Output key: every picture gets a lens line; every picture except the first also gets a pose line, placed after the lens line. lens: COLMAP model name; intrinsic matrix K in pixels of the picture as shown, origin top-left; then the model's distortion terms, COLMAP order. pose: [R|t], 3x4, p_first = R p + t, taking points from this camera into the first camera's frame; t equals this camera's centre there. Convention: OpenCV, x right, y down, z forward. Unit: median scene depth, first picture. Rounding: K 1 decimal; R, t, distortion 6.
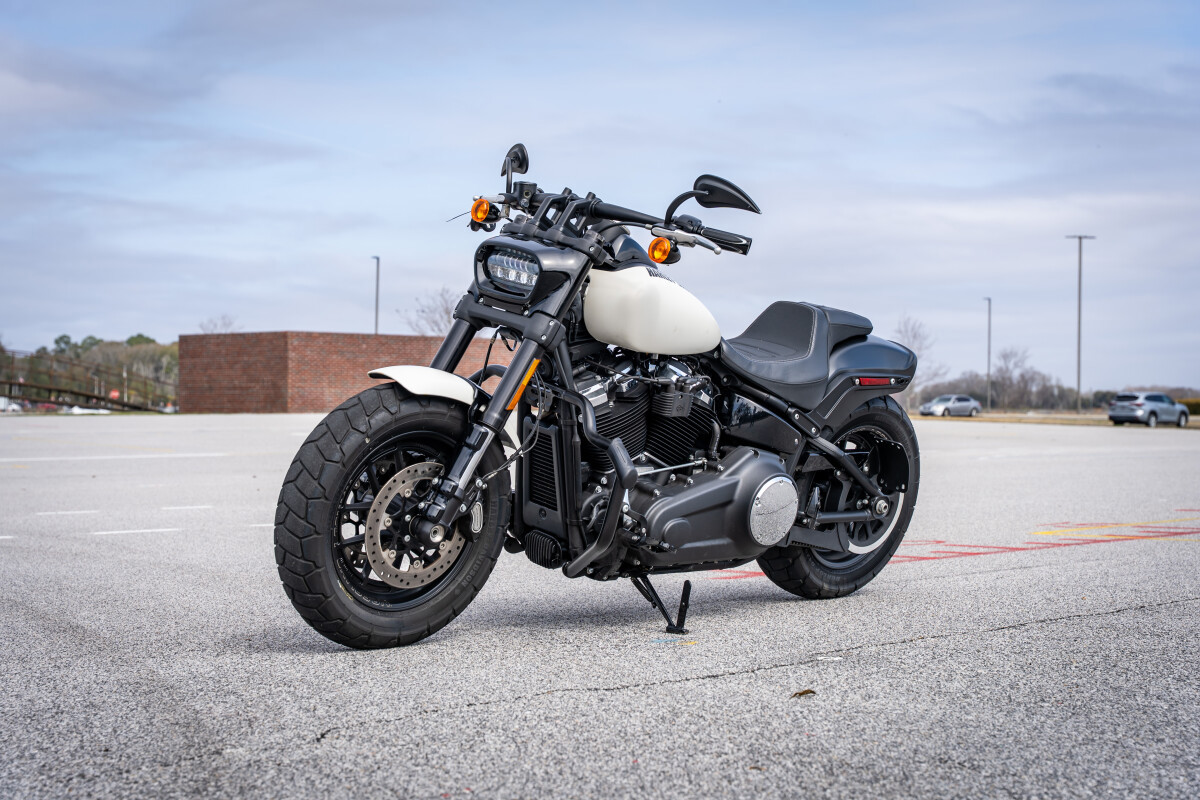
lens RADIAL K [[1889.8, 0, 600.0], [0, 1889.8, 400.0], [0, 0, 1]] dist [-0.007946, -0.024248]
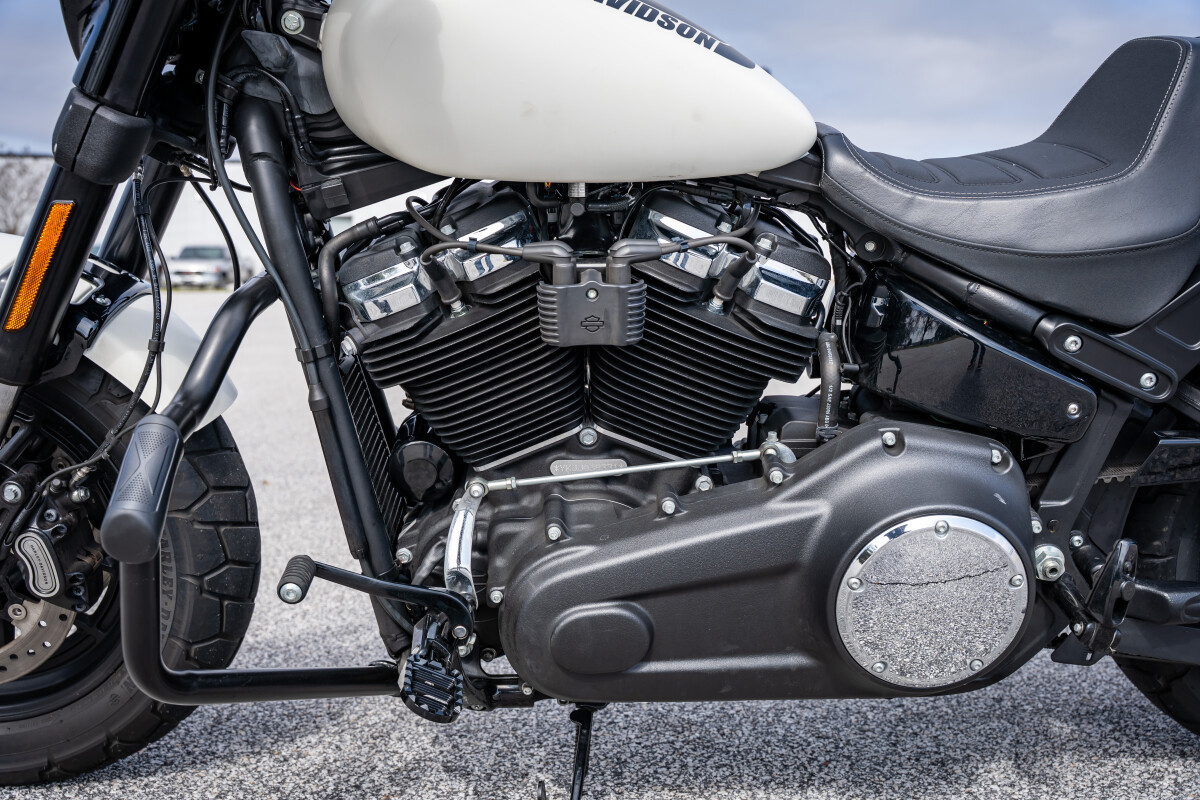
lens RADIAL K [[1227.0, 0, 600.0], [0, 1227.0, 400.0], [0, 0, 1]] dist [0.003903, 0.004371]
pose [[0.737831, 0.063418, -0.672000, 0.206385], [0.006056, 0.994914, 0.100542, -0.005010], [0.674958, -0.078252, 0.733695, 0.800494]]
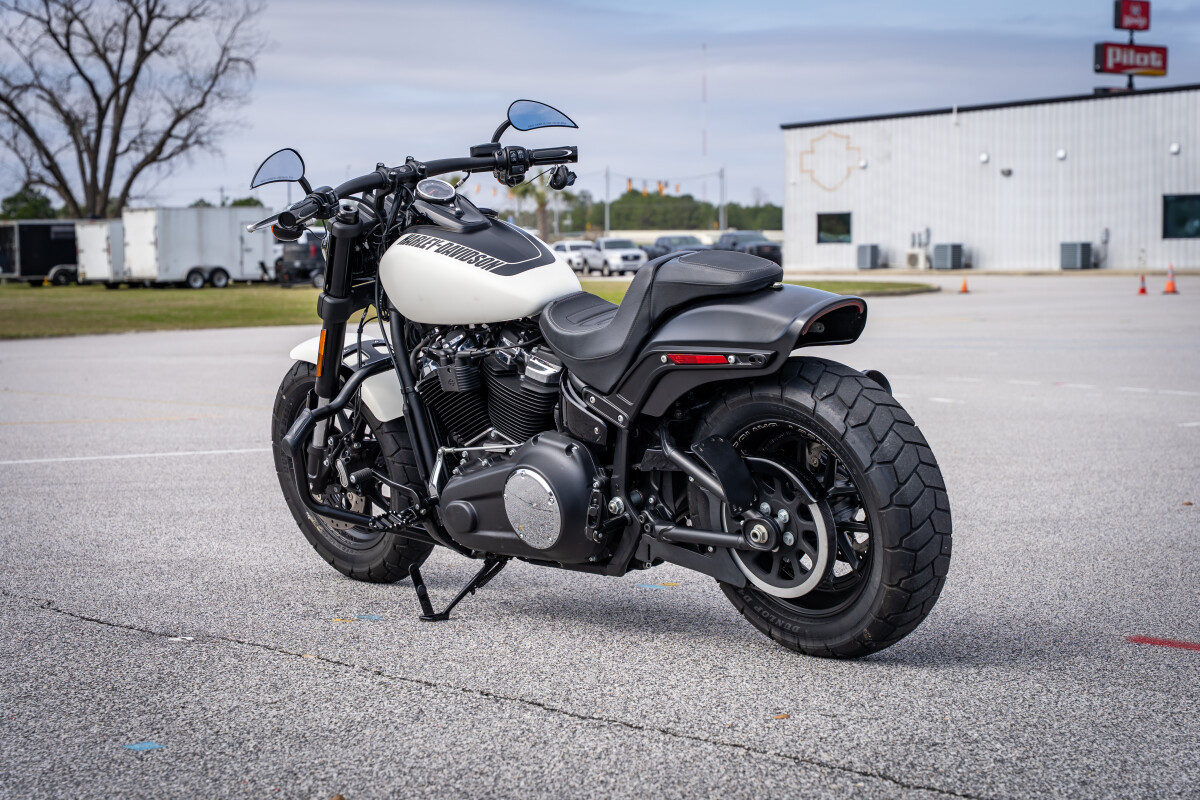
lens RADIAL K [[2271.5, 0, 600.0], [0, 2271.5, 400.0], [0, 0, 1]] dist [-0.002629, -0.001178]
pose [[-0.027920, 0.058322, -0.997907, 1.125508], [0.009367, 0.998268, 0.058081, -0.049817], [0.999566, -0.007726, -0.028418, 1.080818]]
